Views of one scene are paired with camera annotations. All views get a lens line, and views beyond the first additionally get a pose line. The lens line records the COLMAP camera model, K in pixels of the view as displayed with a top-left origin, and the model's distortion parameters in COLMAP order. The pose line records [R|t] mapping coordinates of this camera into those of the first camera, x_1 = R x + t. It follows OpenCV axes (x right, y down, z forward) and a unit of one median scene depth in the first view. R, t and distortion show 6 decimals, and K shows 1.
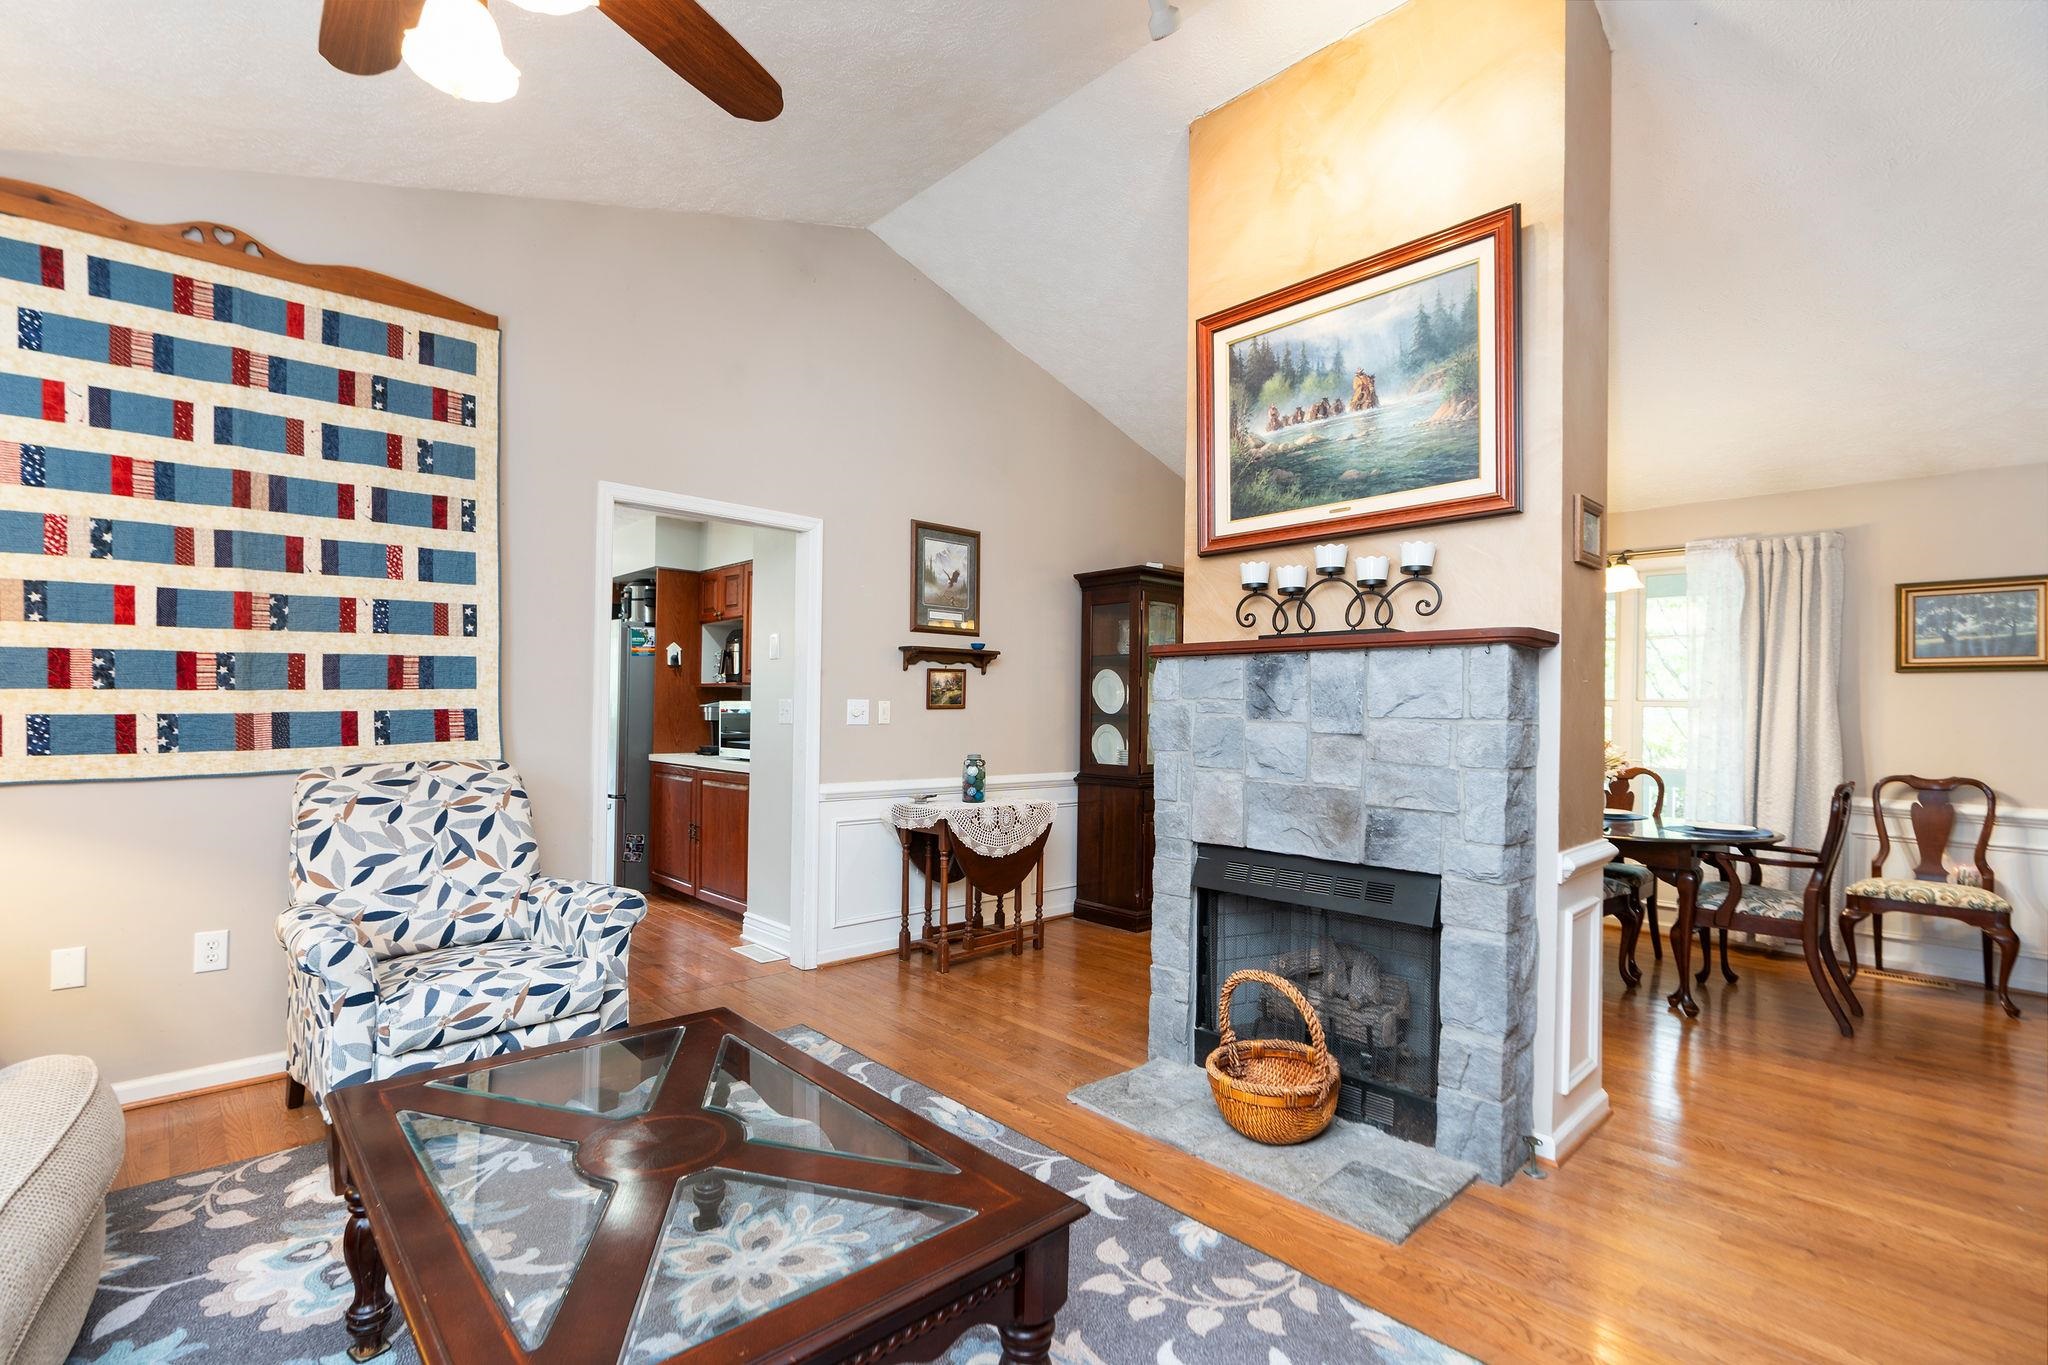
lens RADIAL K [[927.4, 0, 1010.7], [0, 927.4, 690.1], [0, 0, 1]] dist [-0.000052, 0.000628]
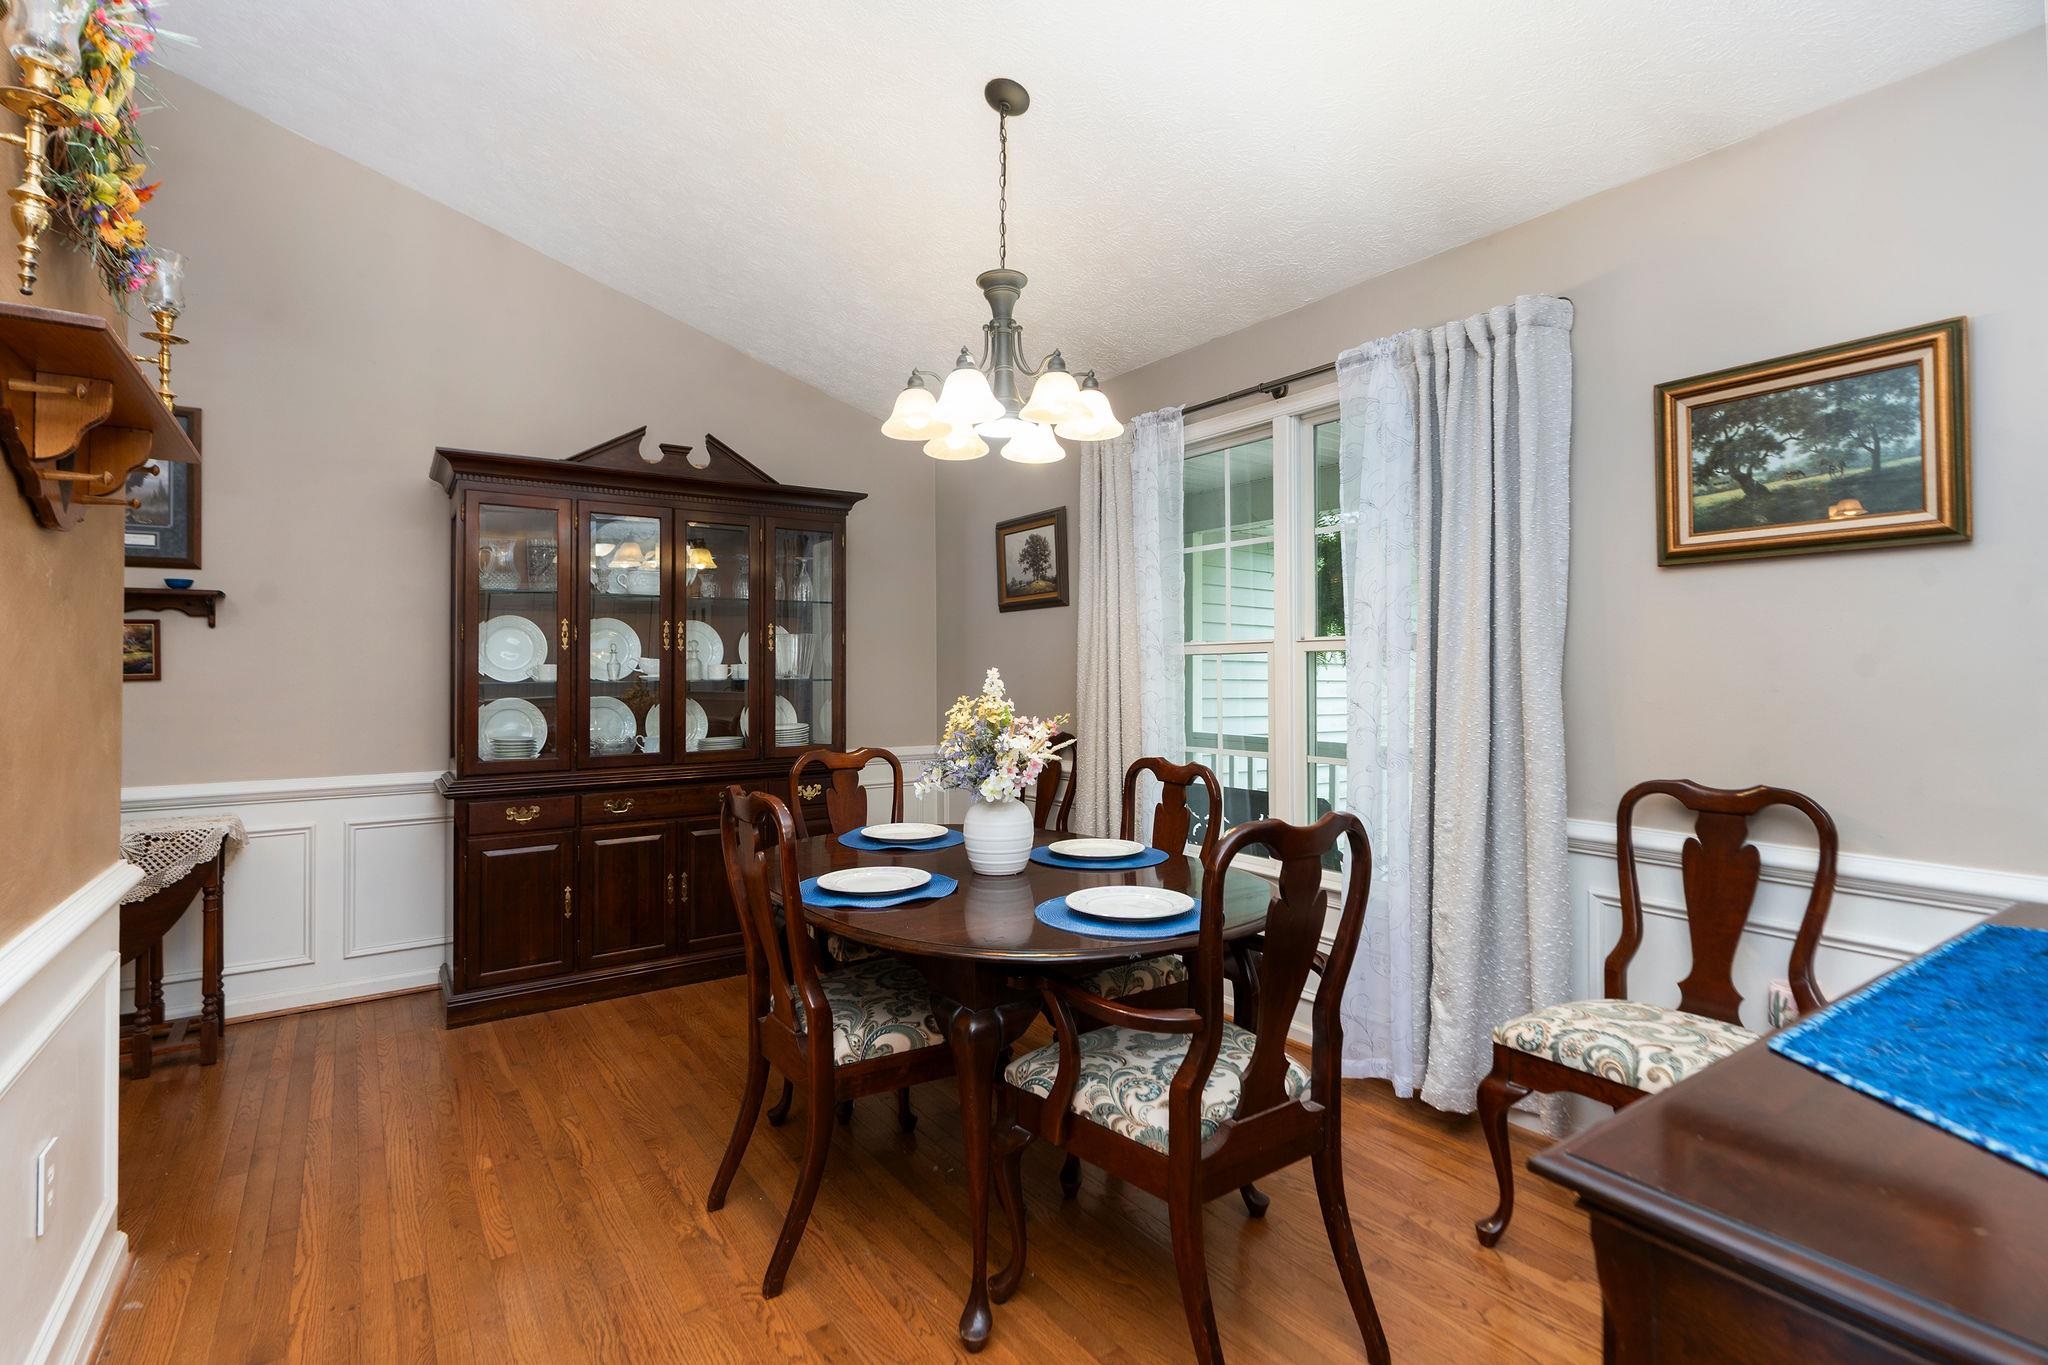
lens RADIAL K [[941.1, 0, 1016.9], [0, 941.1, 653.7], [0, 0, 1]] dist [-0.002090, -0.000367]
pose [[0.990388, -0.025246, -0.135994, 0.642572], [0.025344, 0.999678, -0.001012, 0.017551], [0.135976, -0.002445, 0.990709, 0.435463]]
